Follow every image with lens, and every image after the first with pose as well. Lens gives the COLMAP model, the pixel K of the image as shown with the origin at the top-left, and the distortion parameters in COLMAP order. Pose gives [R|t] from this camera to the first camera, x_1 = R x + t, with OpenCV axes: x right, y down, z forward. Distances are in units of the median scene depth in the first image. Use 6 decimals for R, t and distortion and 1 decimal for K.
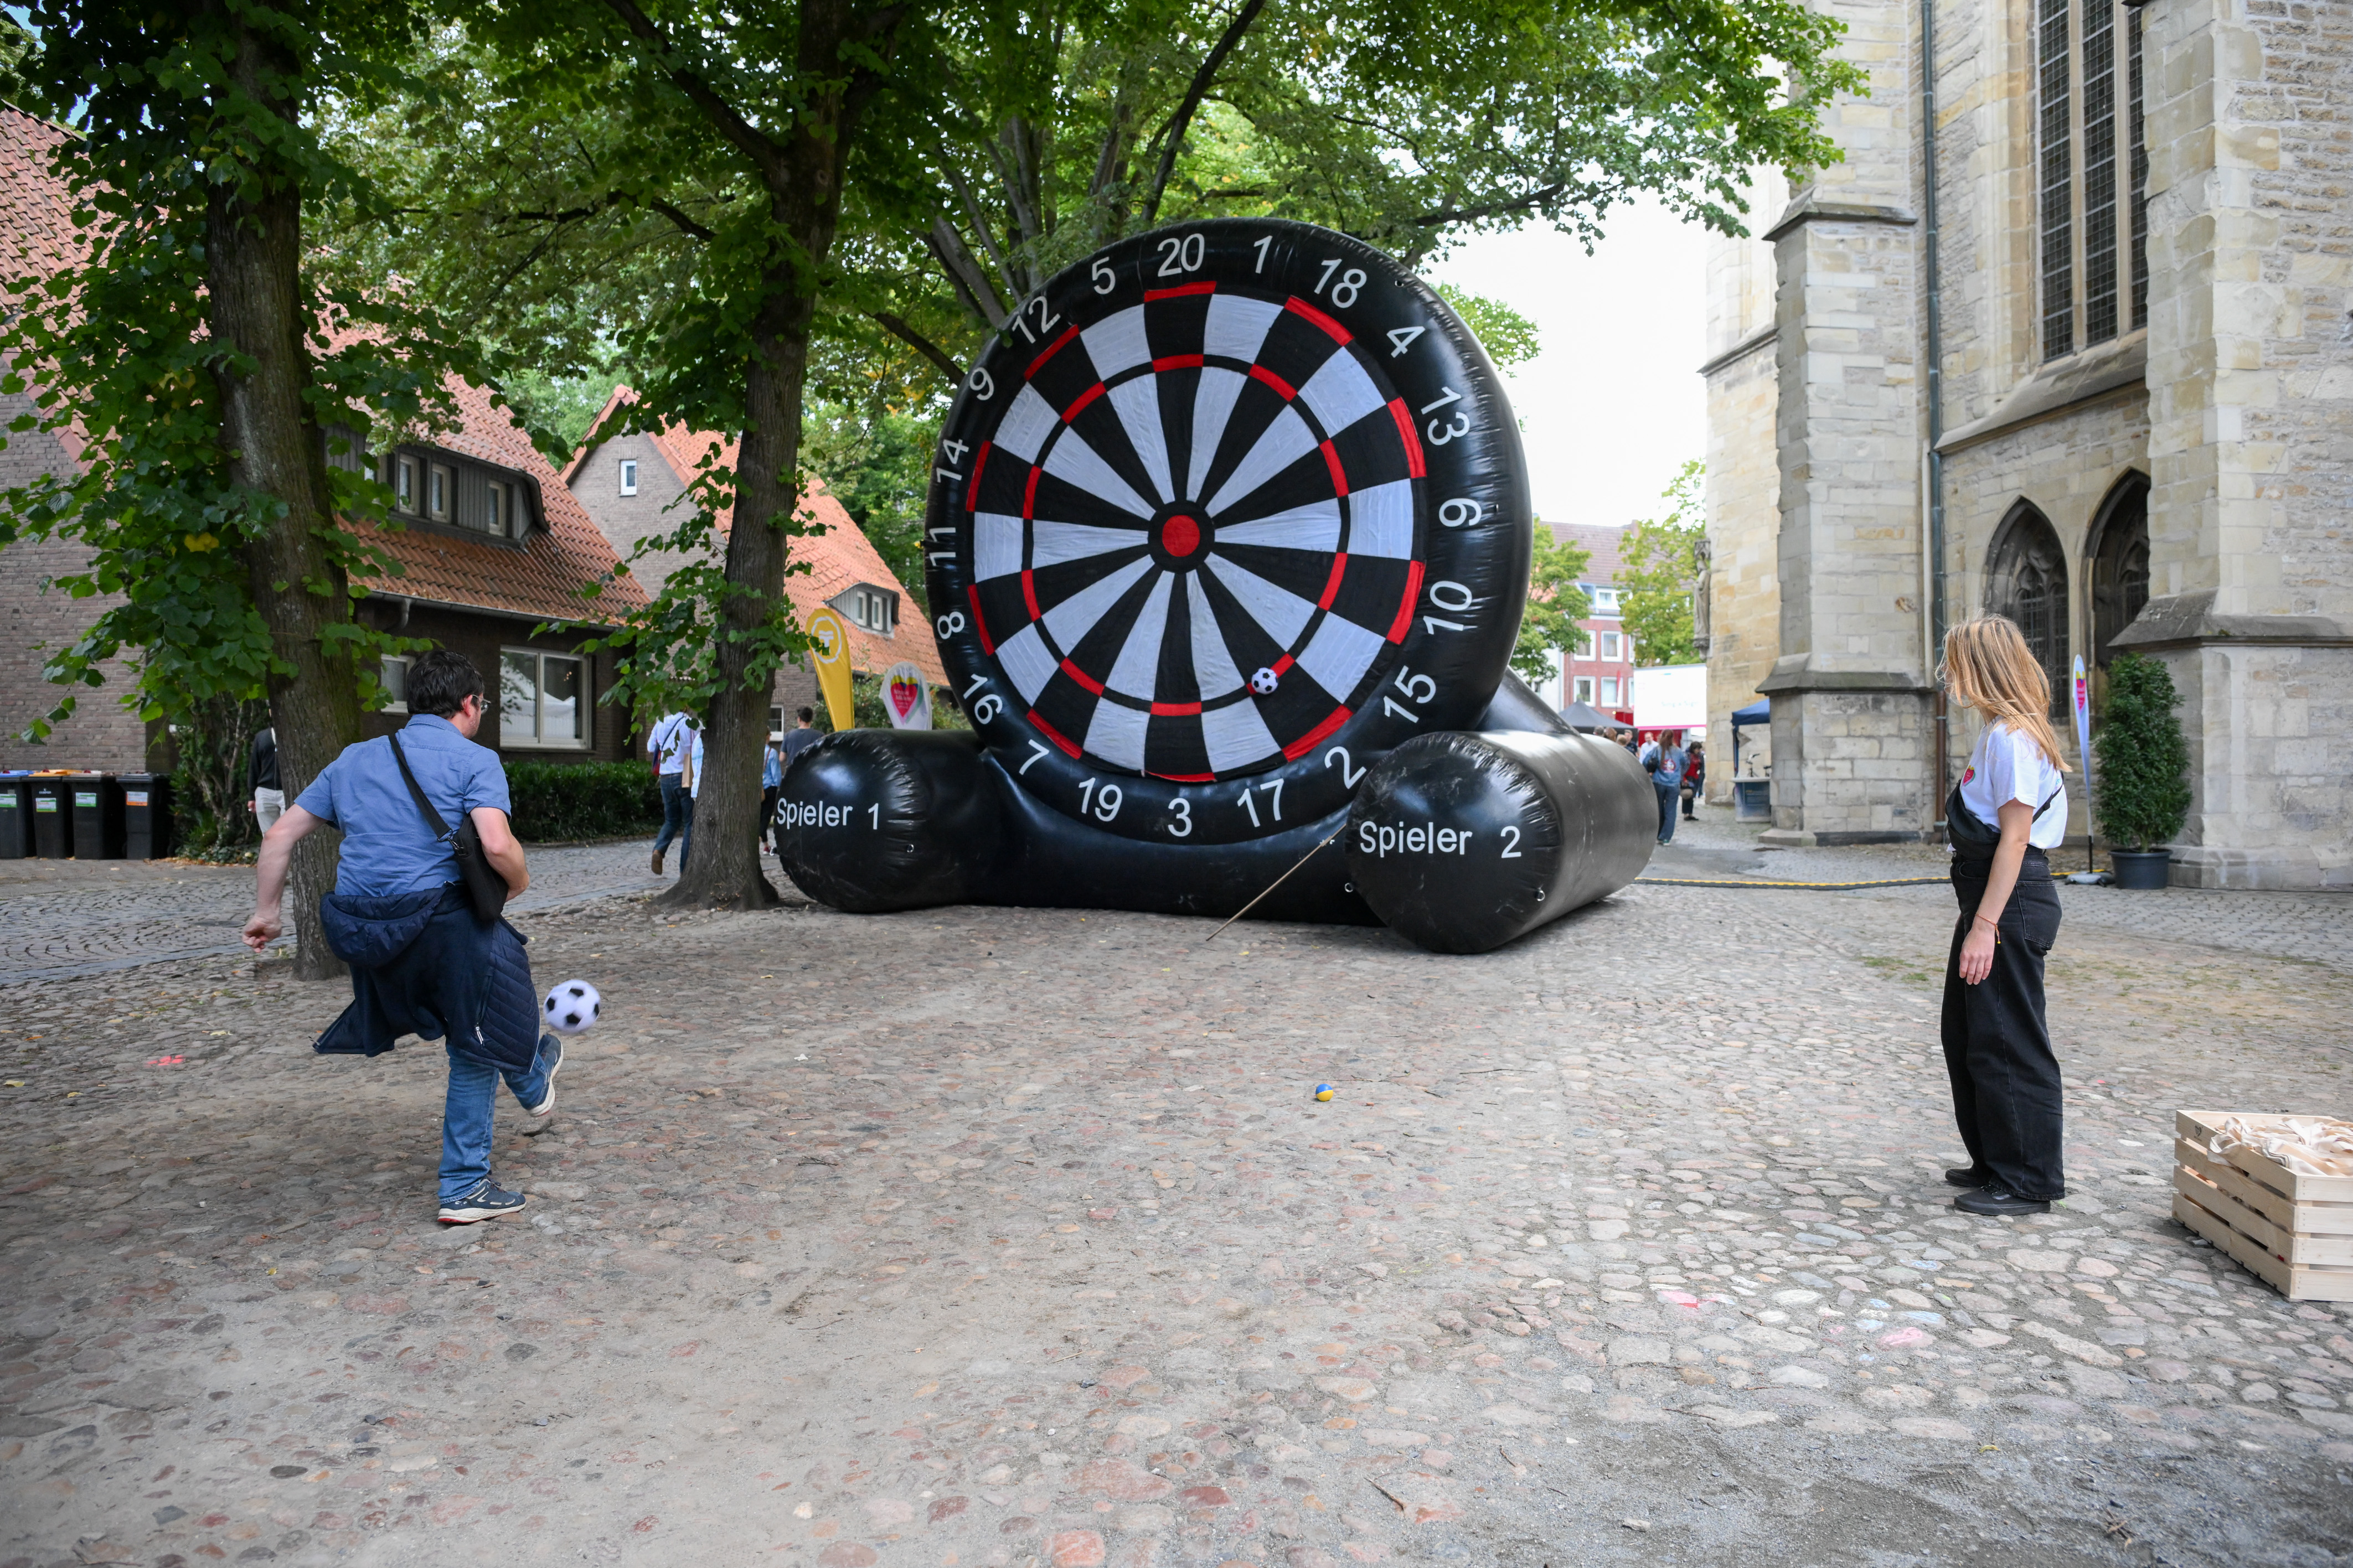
lens RADIAL K [[1606.2, 0, 1176.5], [0, 1606.2, 784.0], [0, 0, 1]] dist [0.000377, 0.000335]
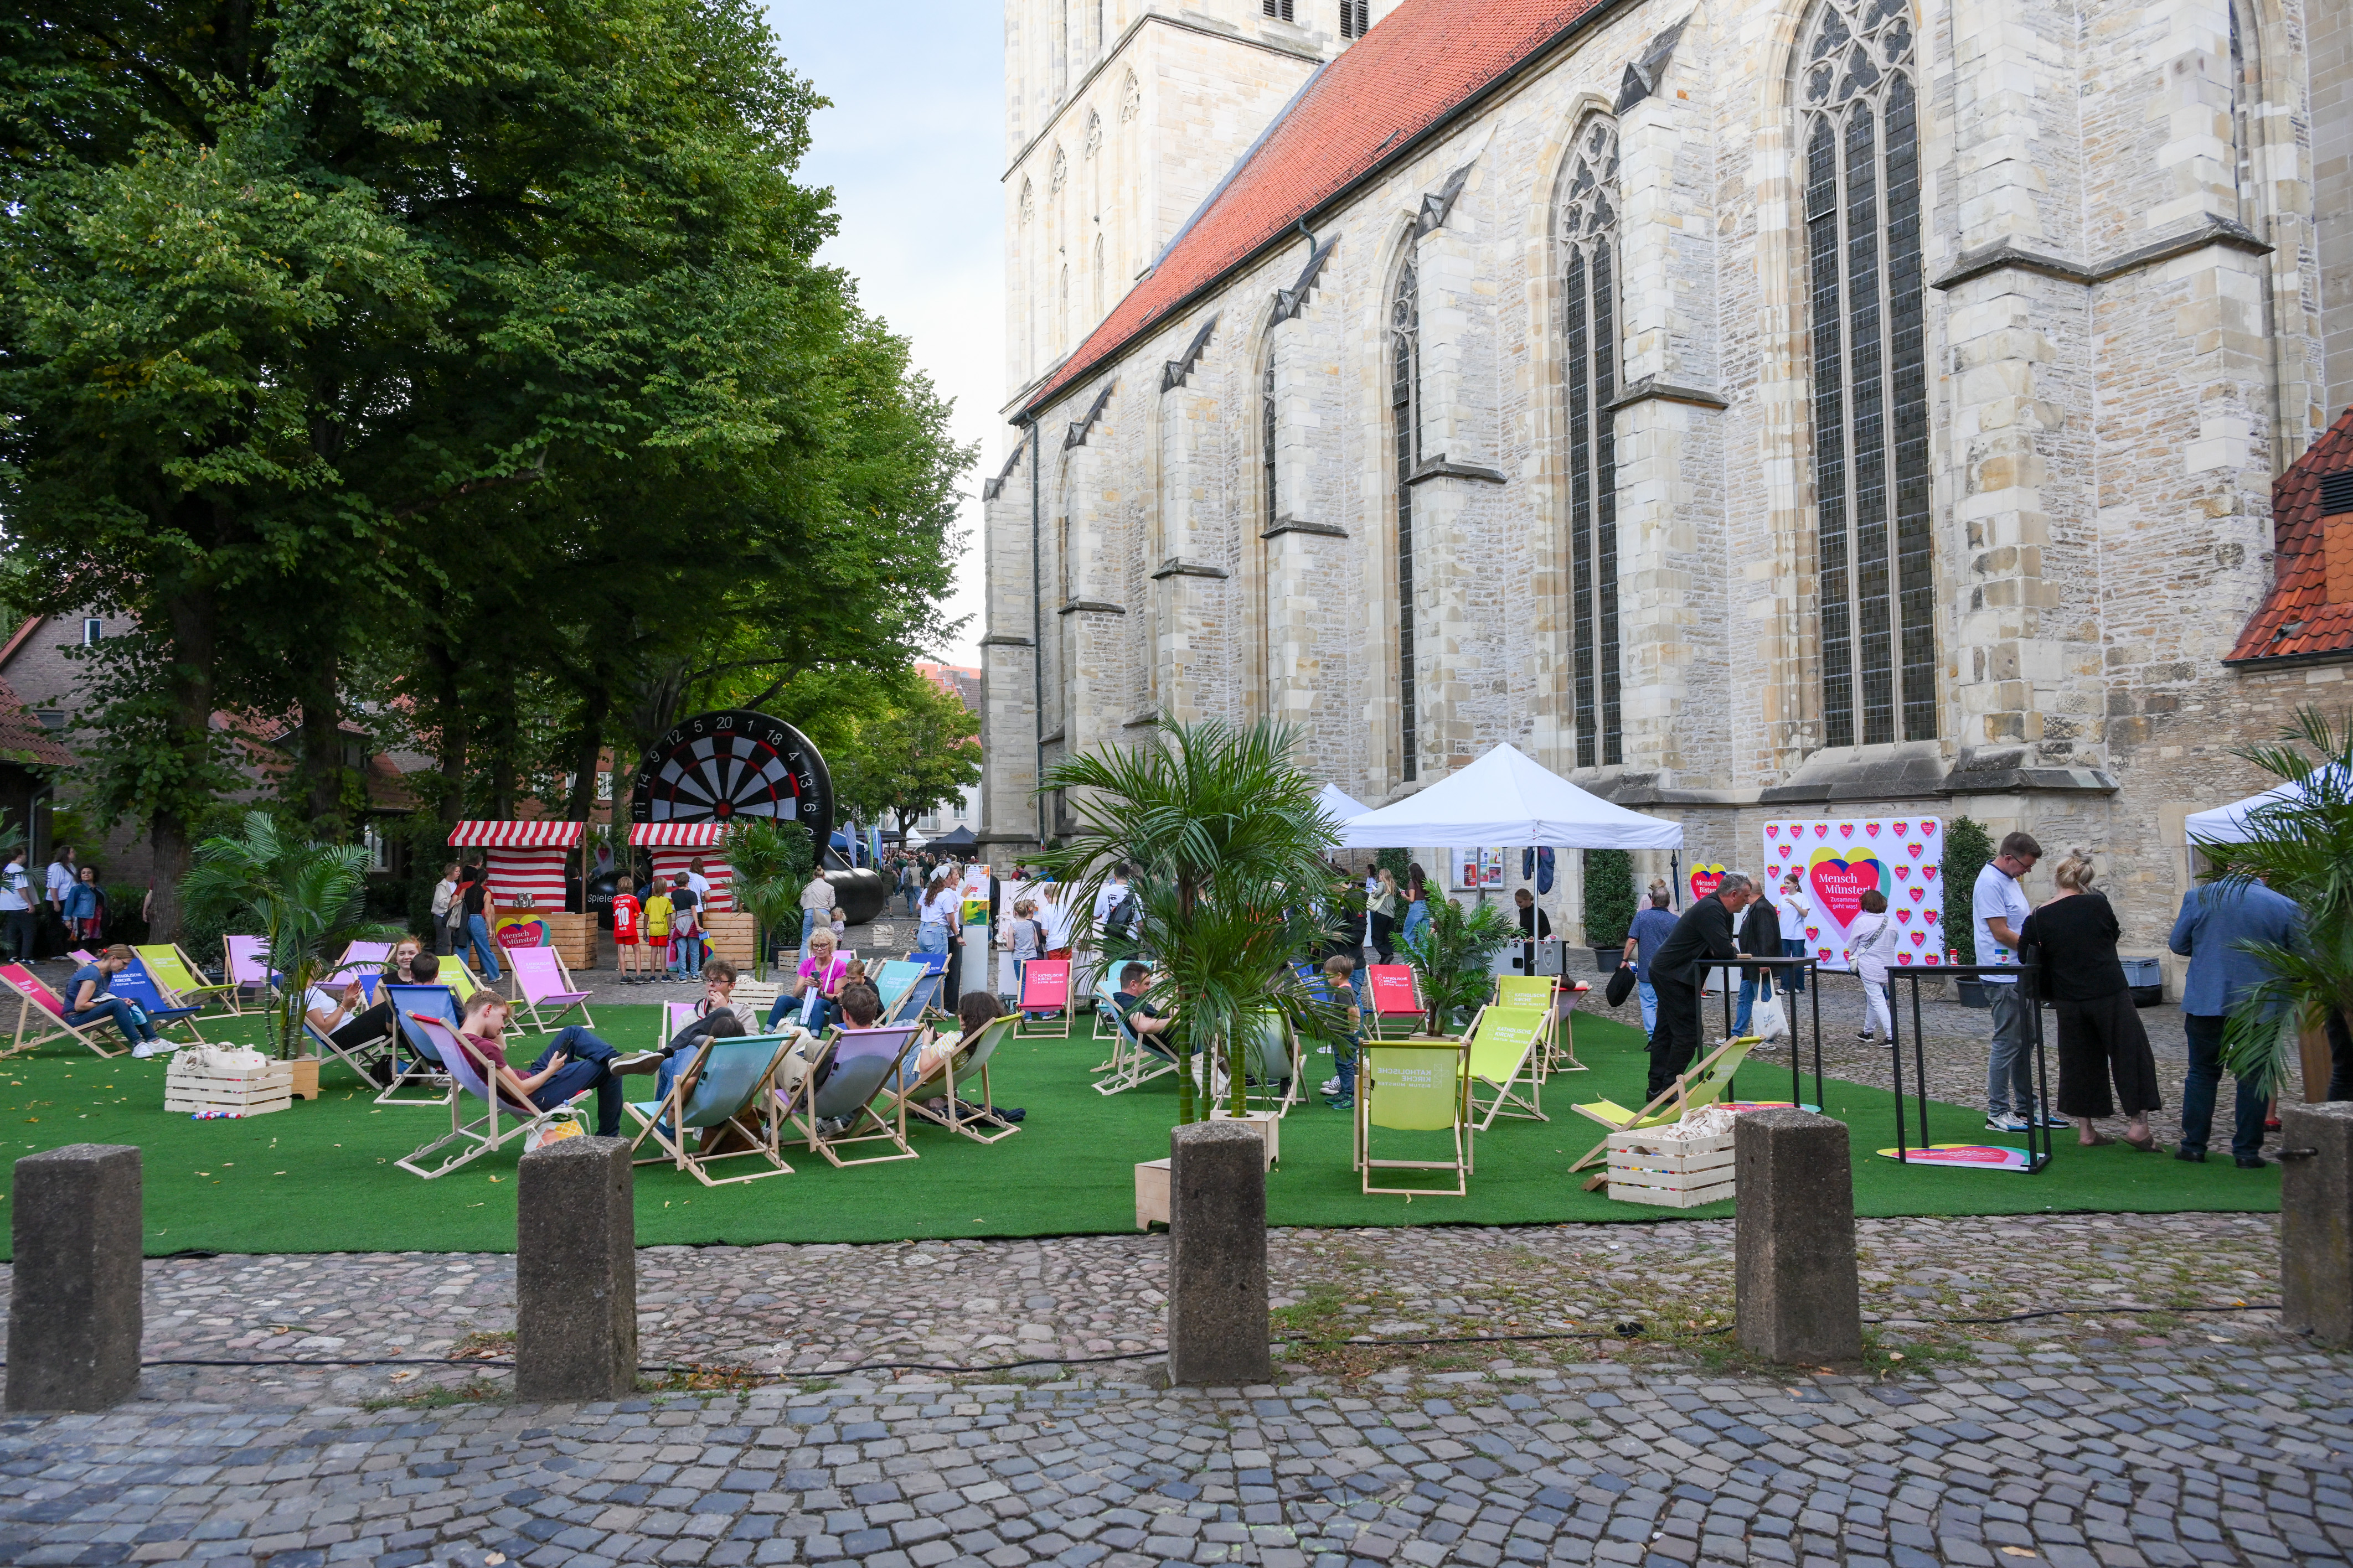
lens RADIAL K [[1606.2, 0, 1176.5], [0, 1606.2, 784.0], [0, 0, 1]] dist [0.000377, 0.000335]
pose [[0.953145, 0.002883, 0.302499, -0.104388], [0.013969, 0.998468, -0.053532, -0.022370], [-0.302190, 0.055249, 0.951645, -2.268681]]
